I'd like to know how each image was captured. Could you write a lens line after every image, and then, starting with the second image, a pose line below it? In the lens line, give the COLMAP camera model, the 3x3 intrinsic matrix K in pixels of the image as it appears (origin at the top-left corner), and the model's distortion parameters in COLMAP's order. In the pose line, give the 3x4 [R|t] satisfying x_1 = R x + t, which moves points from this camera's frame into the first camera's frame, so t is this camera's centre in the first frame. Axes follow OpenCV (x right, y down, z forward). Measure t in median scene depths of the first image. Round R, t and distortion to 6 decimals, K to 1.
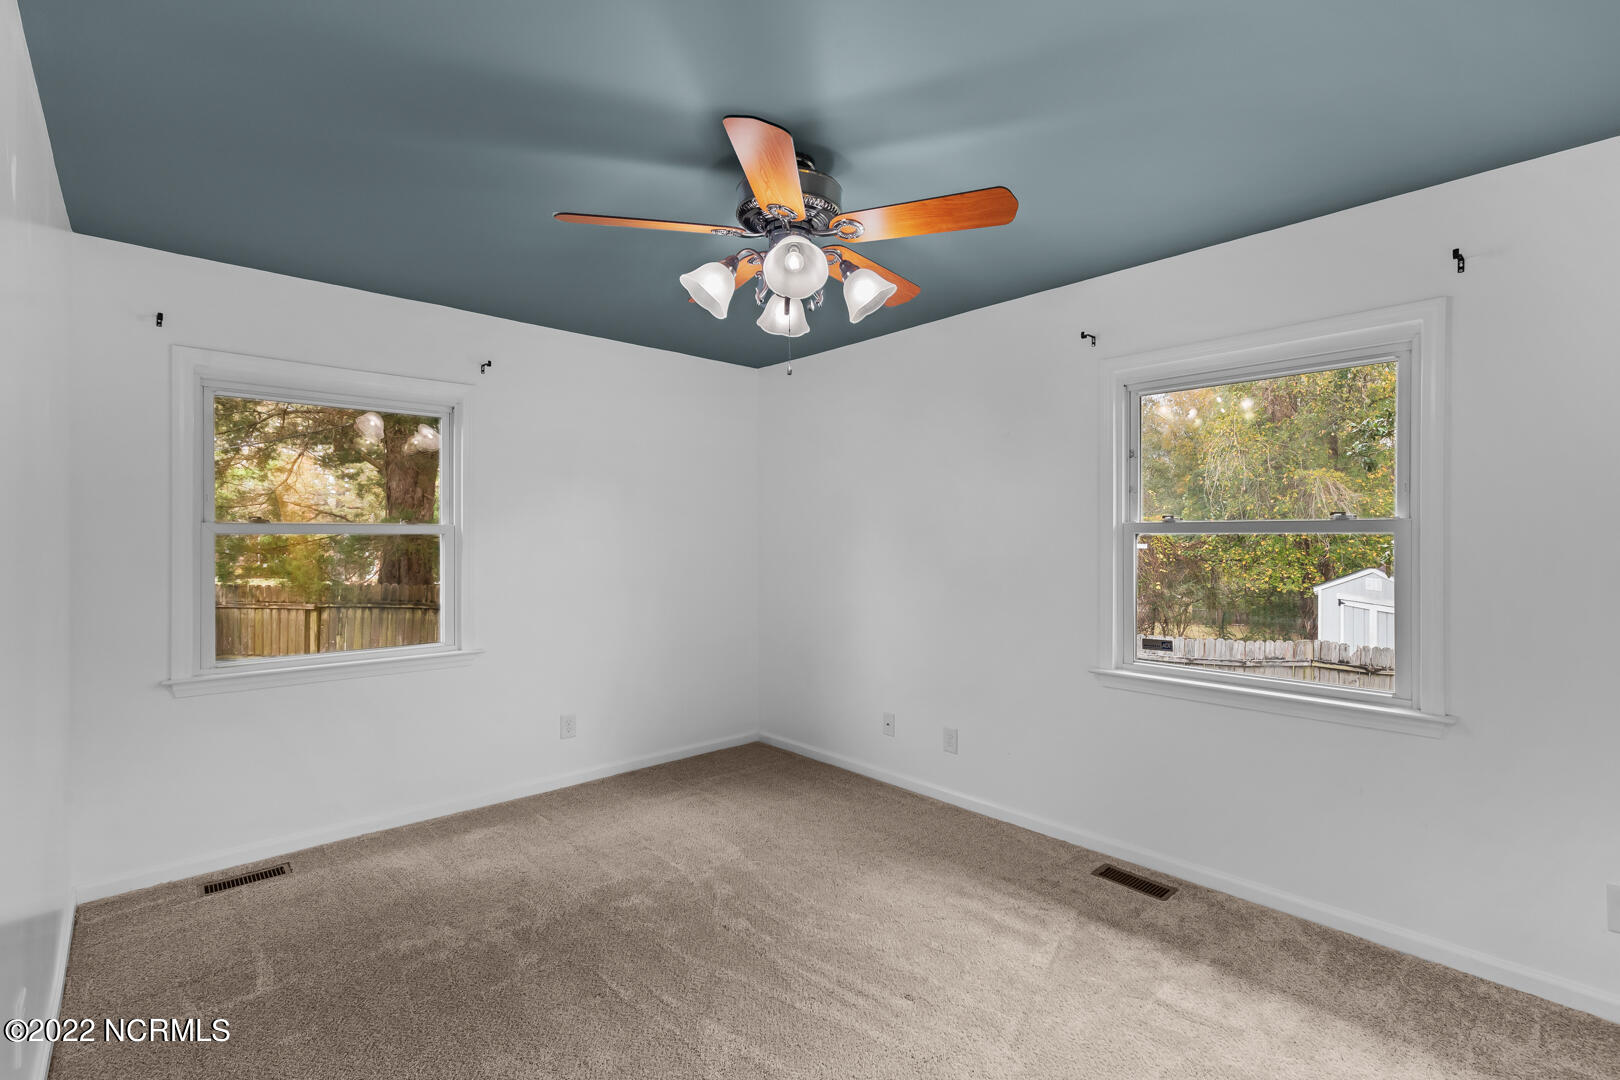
lens RADIAL K [[734.2, 0, 828.4], [0, 734.2, 538.2], [0, 0, 1]] dist [0.010075, -0.003566]
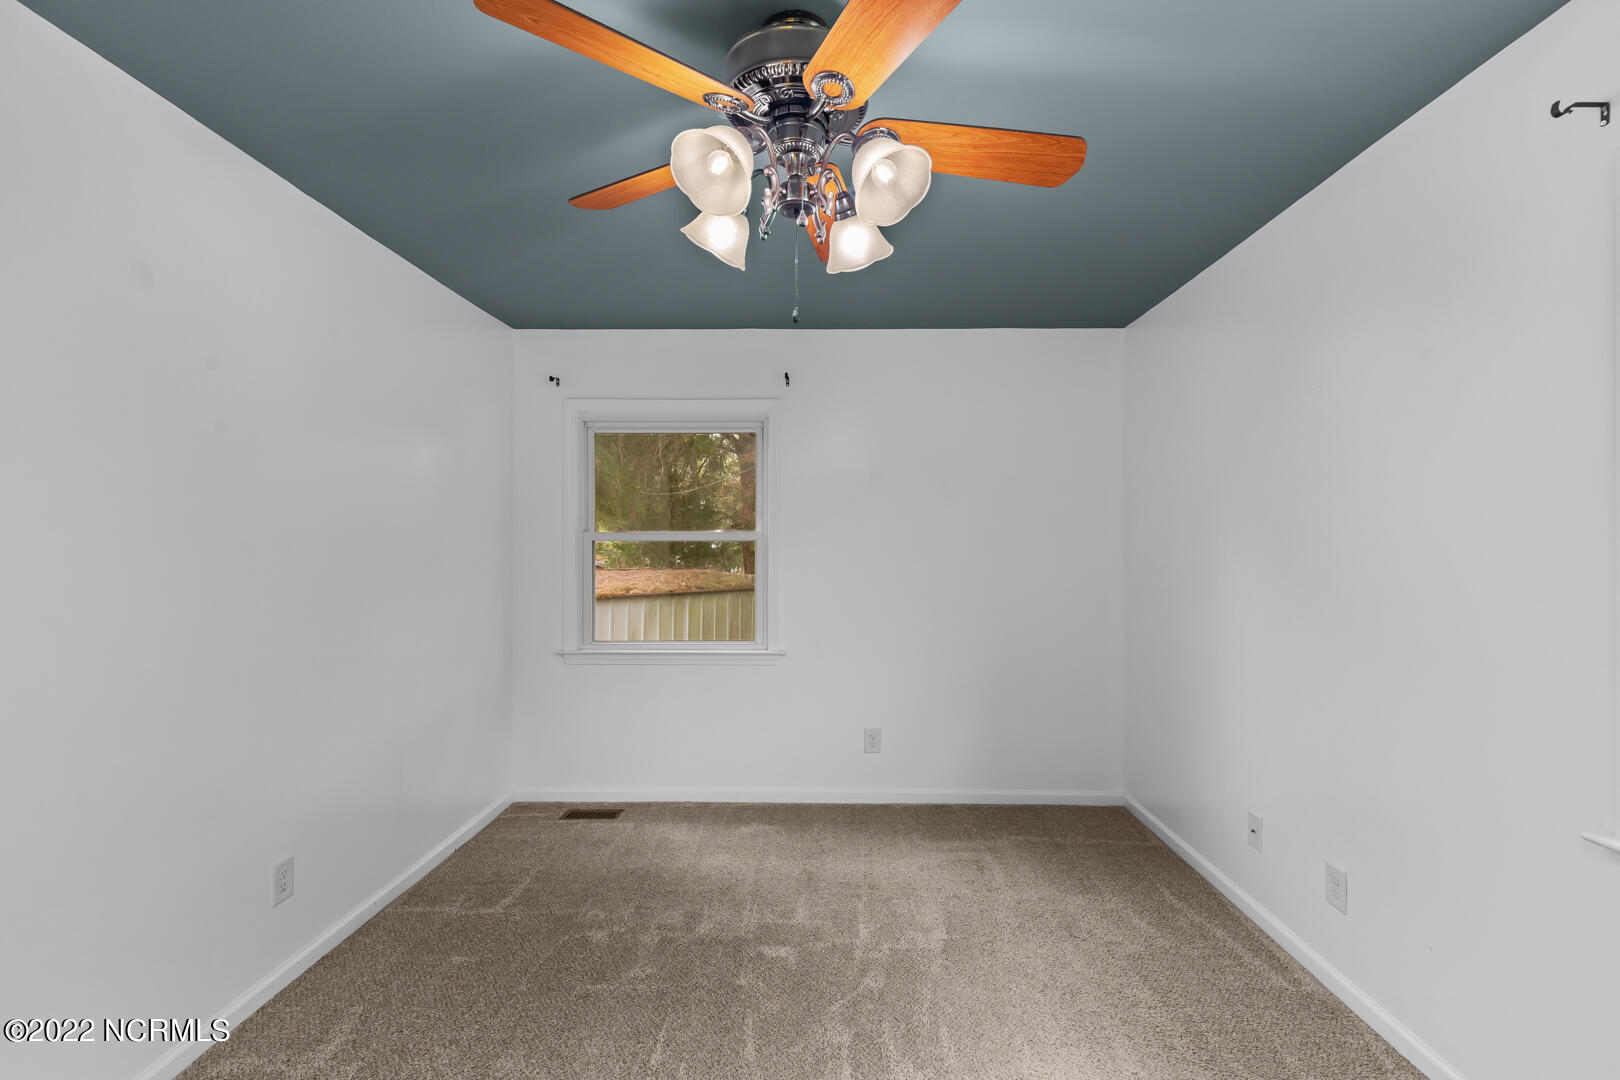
lens RADIAL K [[734.2, 0, 813.6], [0, 734.2, 544.2], [0, 0, 1]] dist [0.010075, -0.003566]
pose [[0.717945, 0.002669, -0.696095, 0.327491], [-0.000433, 0.999994, 0.003388, -0.004221], [0.696100, -0.002131, 0.717942, 0.332467]]
